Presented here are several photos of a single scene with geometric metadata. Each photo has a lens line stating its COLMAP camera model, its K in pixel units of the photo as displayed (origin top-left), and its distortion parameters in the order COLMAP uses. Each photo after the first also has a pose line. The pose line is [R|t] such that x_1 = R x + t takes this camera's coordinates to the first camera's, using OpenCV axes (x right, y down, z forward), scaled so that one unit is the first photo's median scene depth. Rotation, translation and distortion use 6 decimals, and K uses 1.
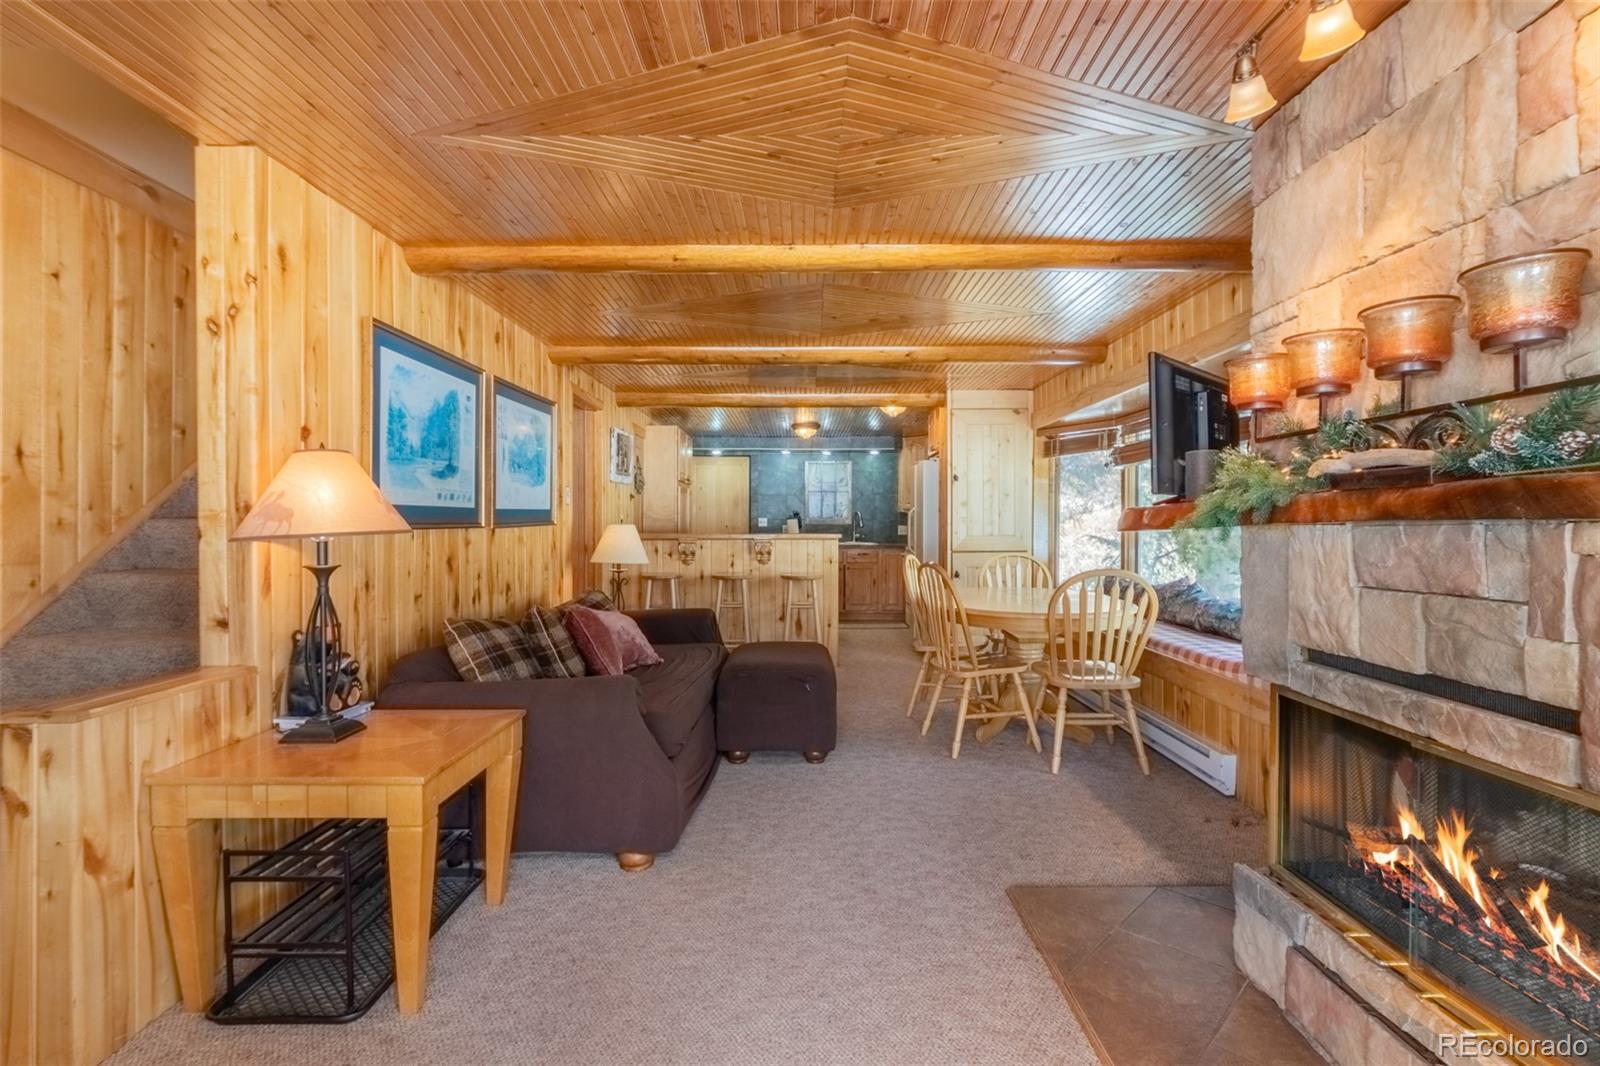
lens RADIAL K [[761.0, 0, 810.6], [0, 761.0, 524.9], [0, 0, 1]] dist [-0.000901, -0.003549]
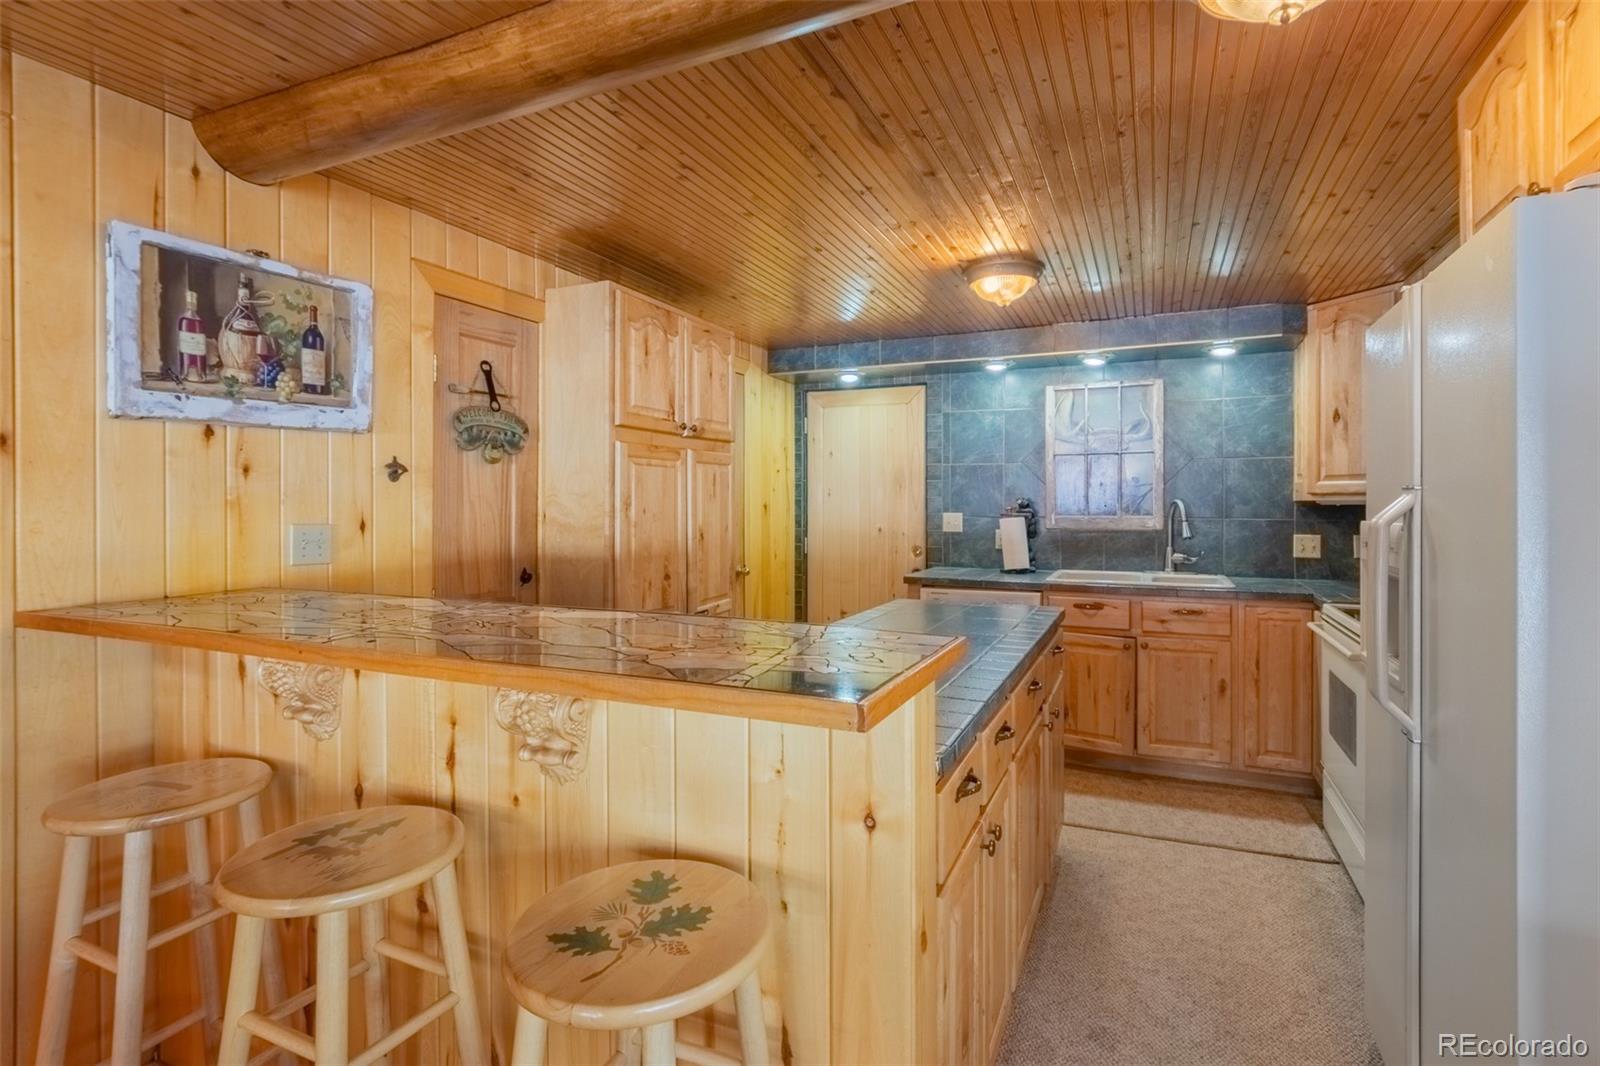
lens RADIAL K [[761.0, 0, 798.7], [0, 761.0, 502.3], [0, 0, 1]] dist [-0.000901, -0.003549]
pose [[0.900481, -0.000462, -0.434894, 0.055906], [-0.000939, 0.999995, -0.003006, -0.014550], [0.434894, 0.003116, 0.900476, 0.537262]]
